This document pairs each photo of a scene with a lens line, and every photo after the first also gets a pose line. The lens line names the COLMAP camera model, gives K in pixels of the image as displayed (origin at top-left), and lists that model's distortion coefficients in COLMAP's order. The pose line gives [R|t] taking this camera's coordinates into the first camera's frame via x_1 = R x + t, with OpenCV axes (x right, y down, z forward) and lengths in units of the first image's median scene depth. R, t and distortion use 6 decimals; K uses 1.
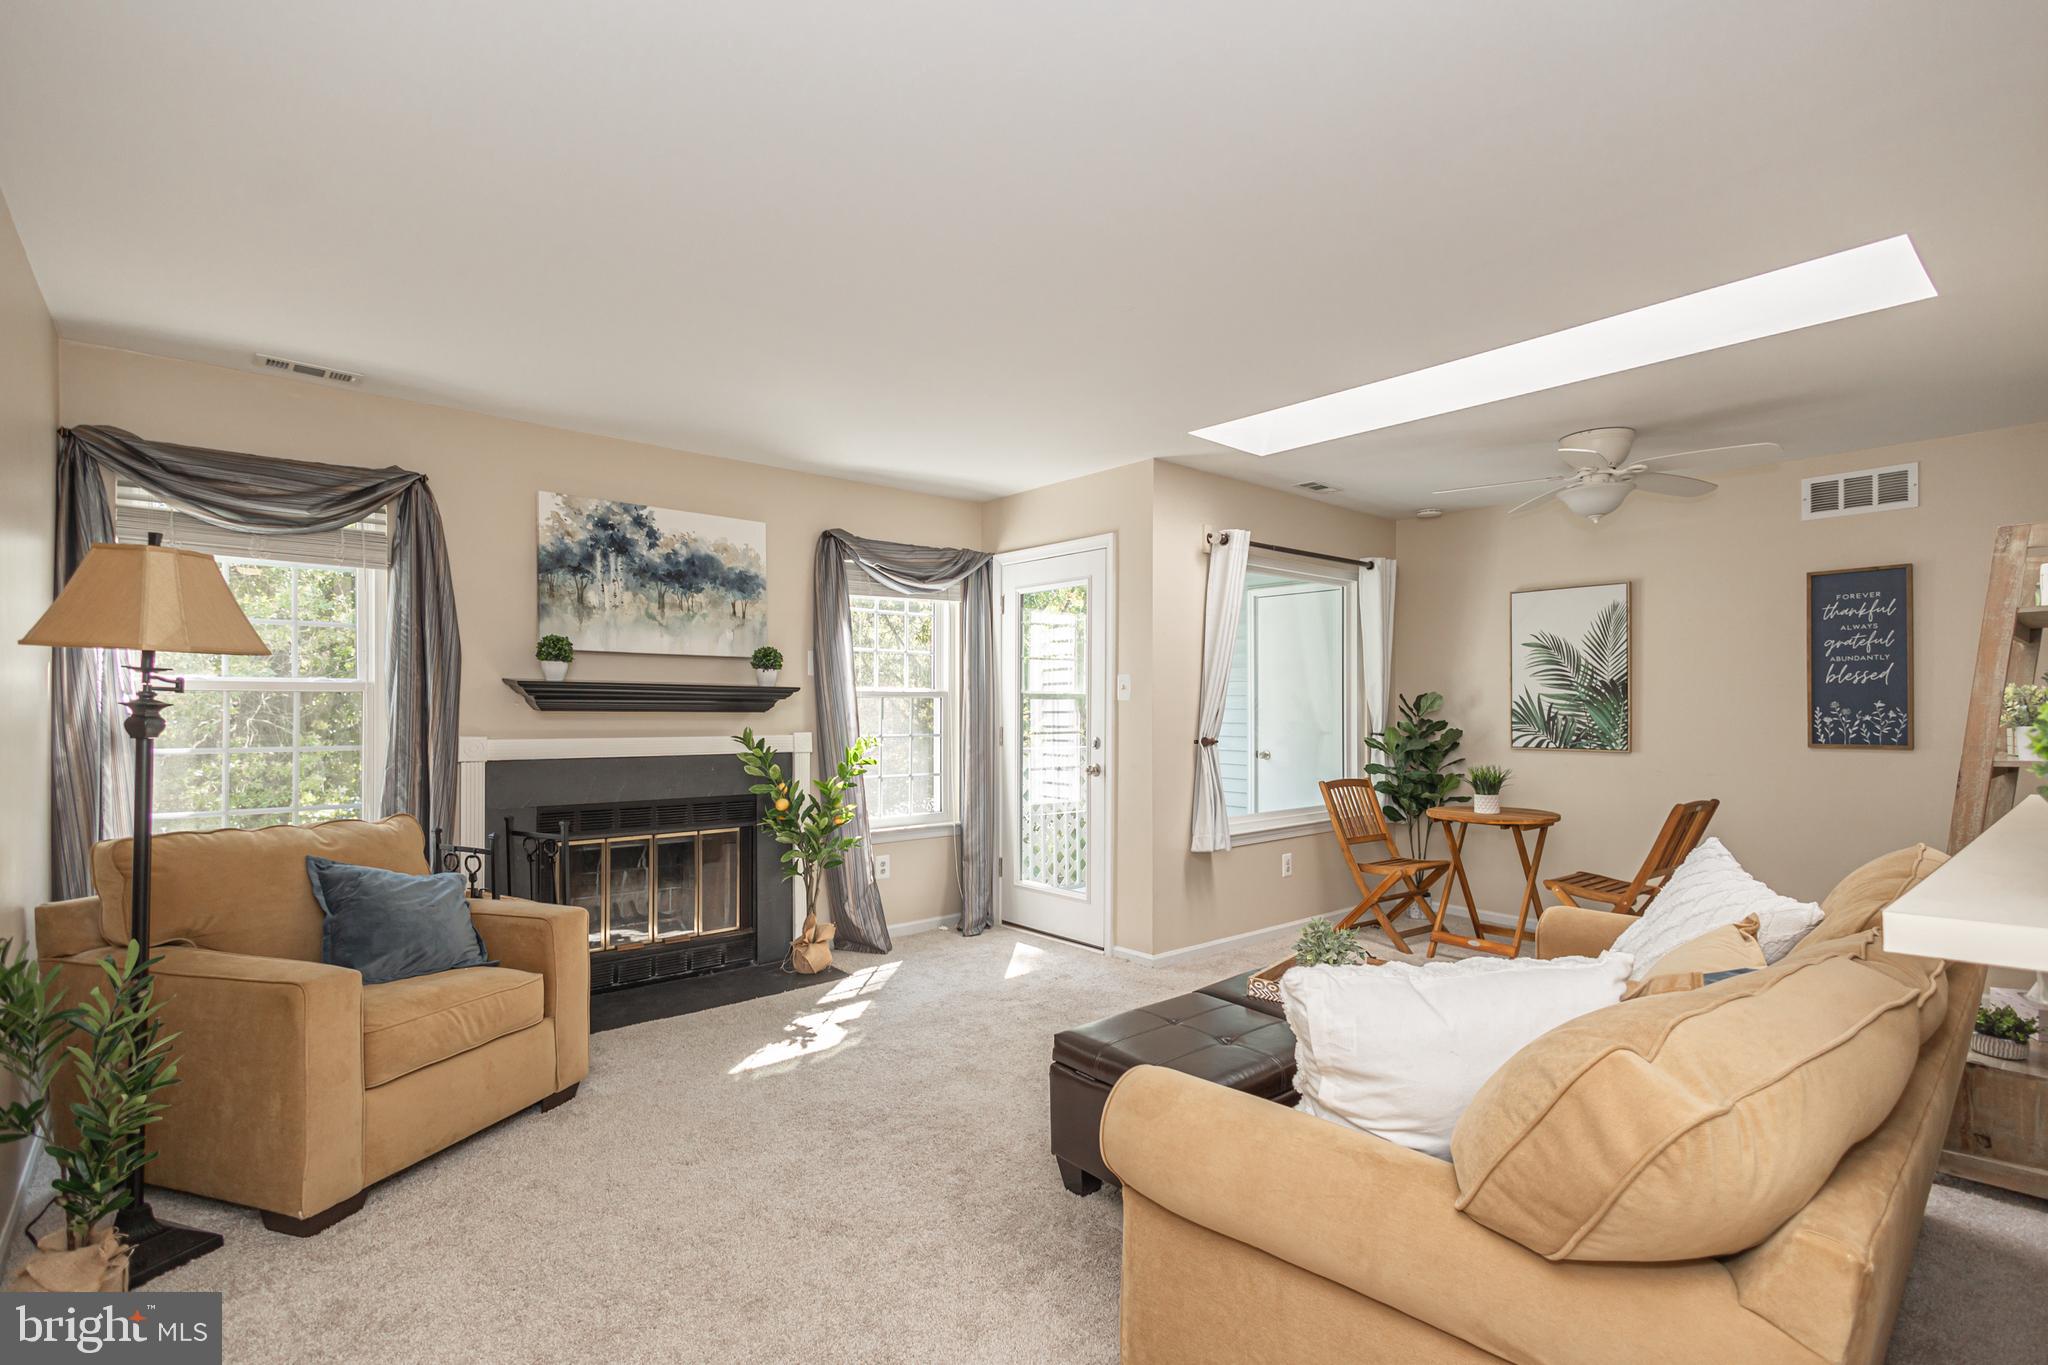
lens RADIAL K [[951.8, 0, 1018.6], [0, 951.8, 706.7], [0, 0, 1]] dist [-0.001146, 0.000127]
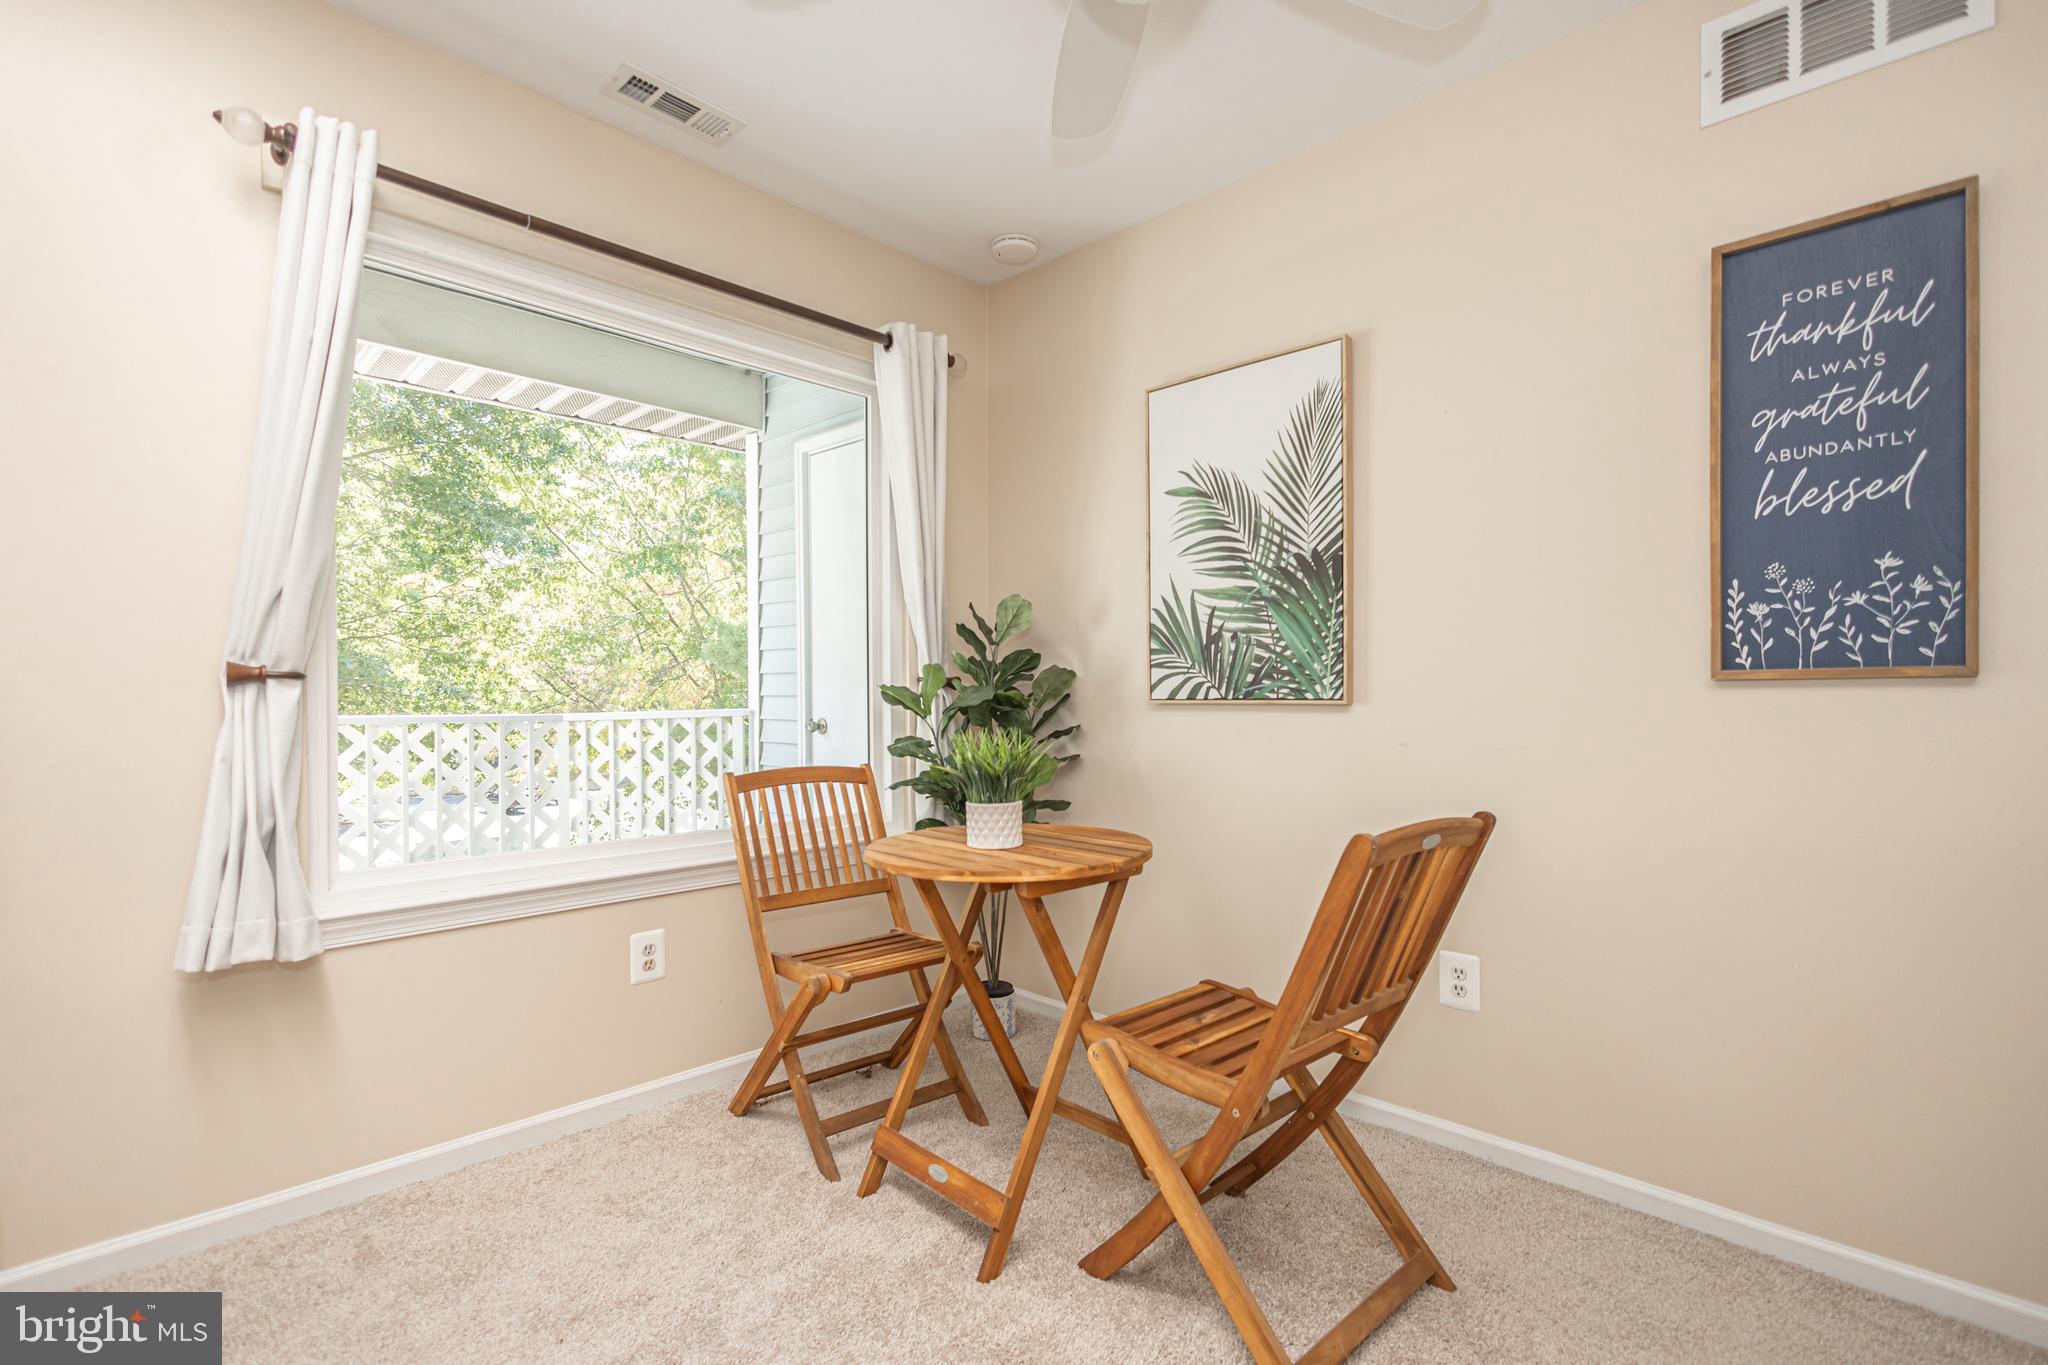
lens RADIAL K [[956.3, 0, 1024.8], [0, 956.3, 707.6], [0, 0, 1]] dist [0.000463, 0.000064]
pose [[0.995268, -0.004638, 0.097061, 0.496854], [0.003380, 0.999908, 0.013123, 0.048740], [-0.097113, -0.012733, 0.995192, 0.620443]]
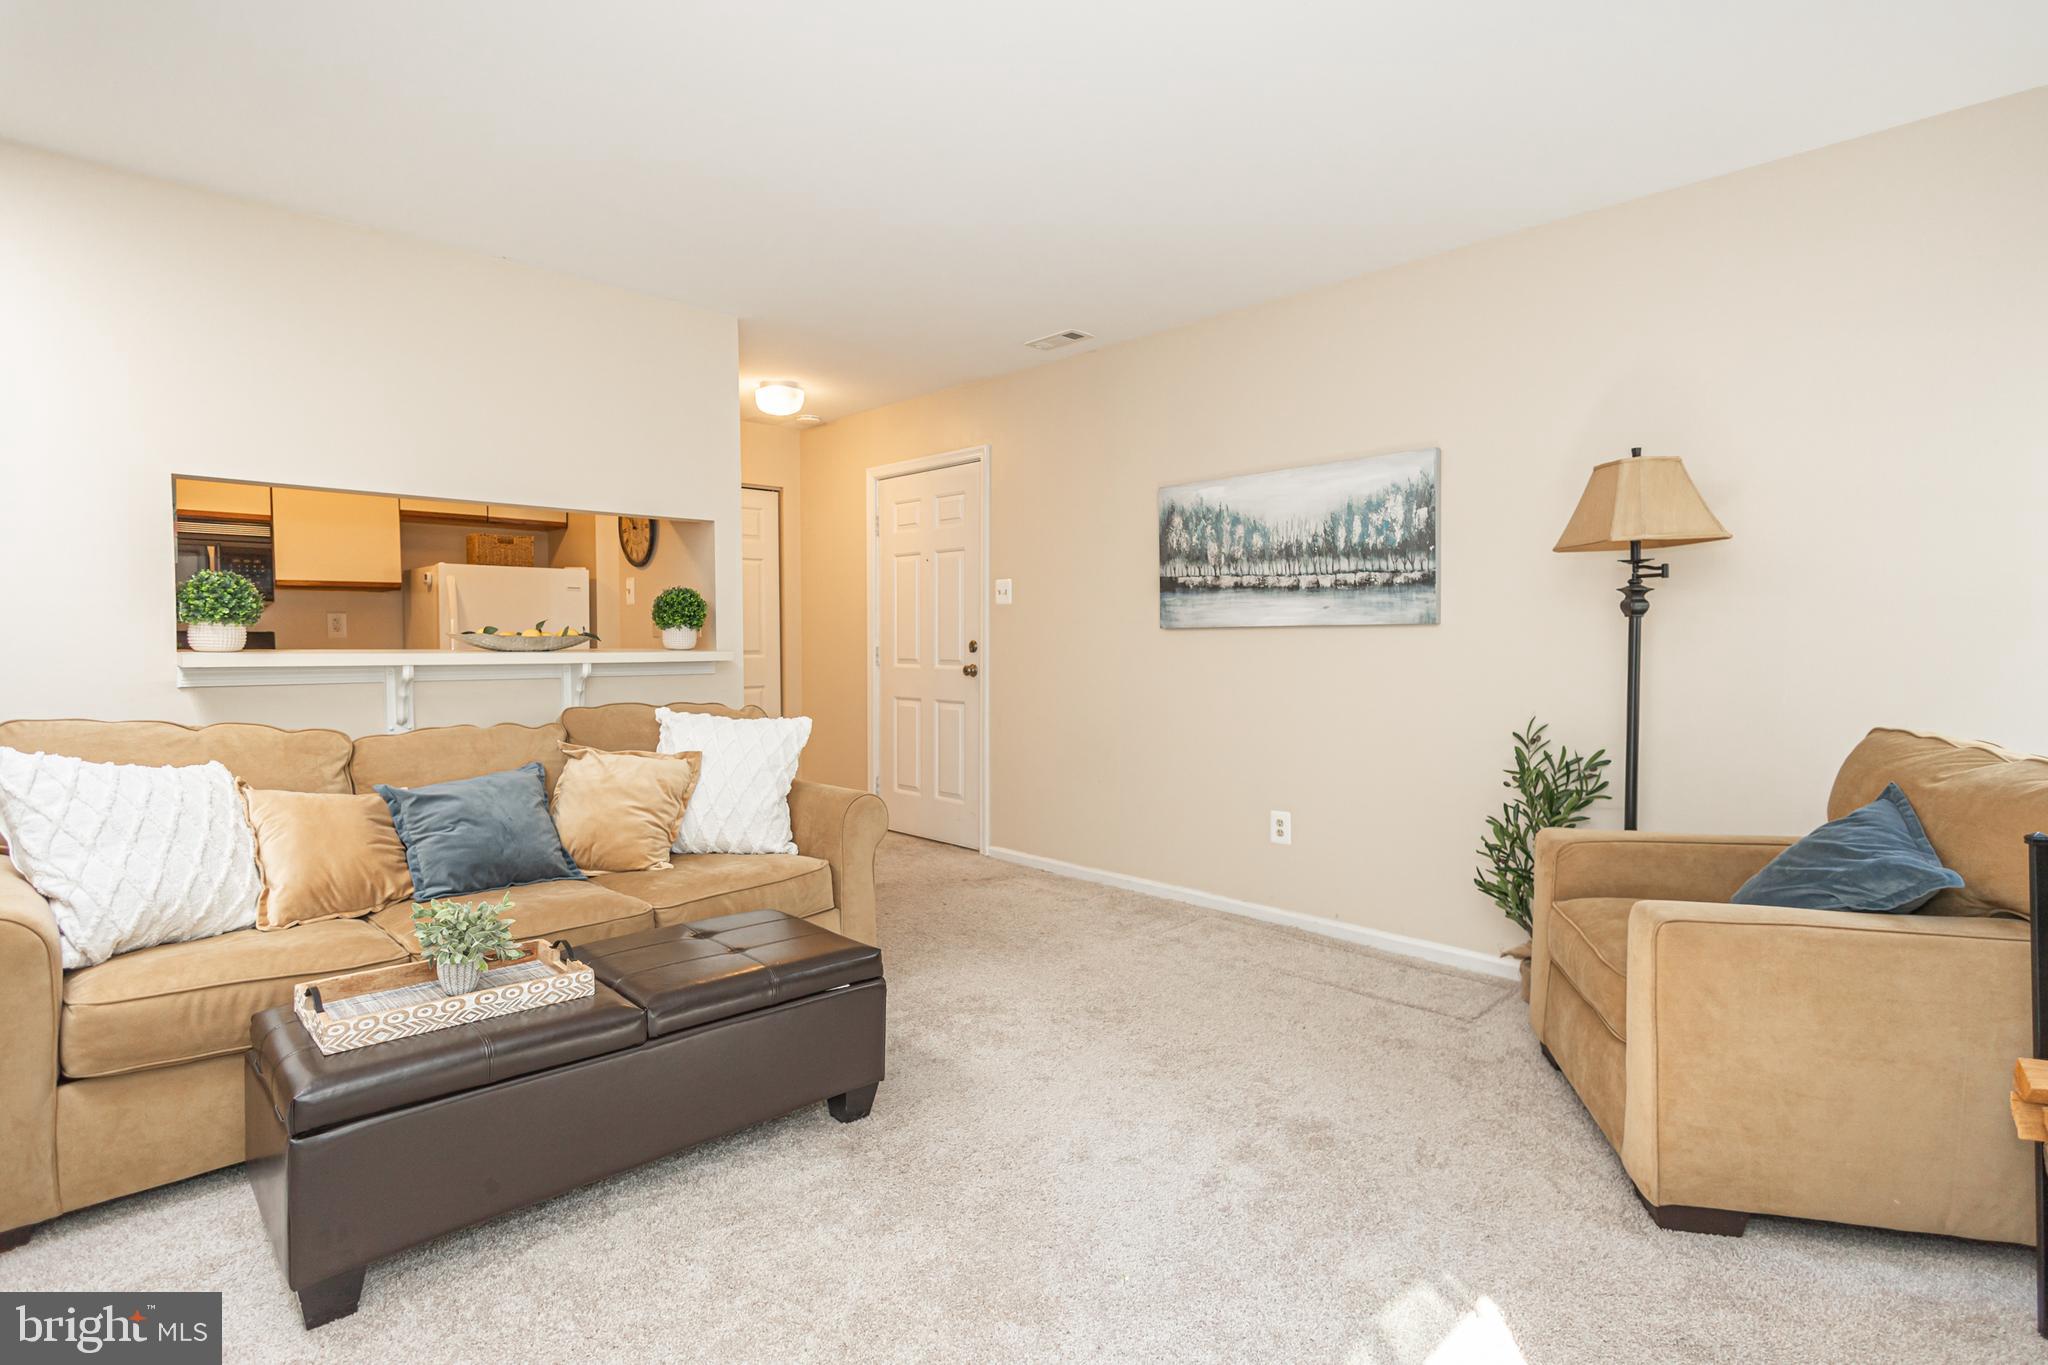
lens RADIAL K [[1018.2, 0, 1017.9], [0, 1018.2, 647.6], [0, 0, 1]] dist [0.000232, -0.000086]
pose [[-0.998101, 0.000915, -0.061595, -0.007071], [0.000248, 0.999941, 0.010829, 0.029060], [0.061602, 0.010793, -0.998042, 1.118271]]
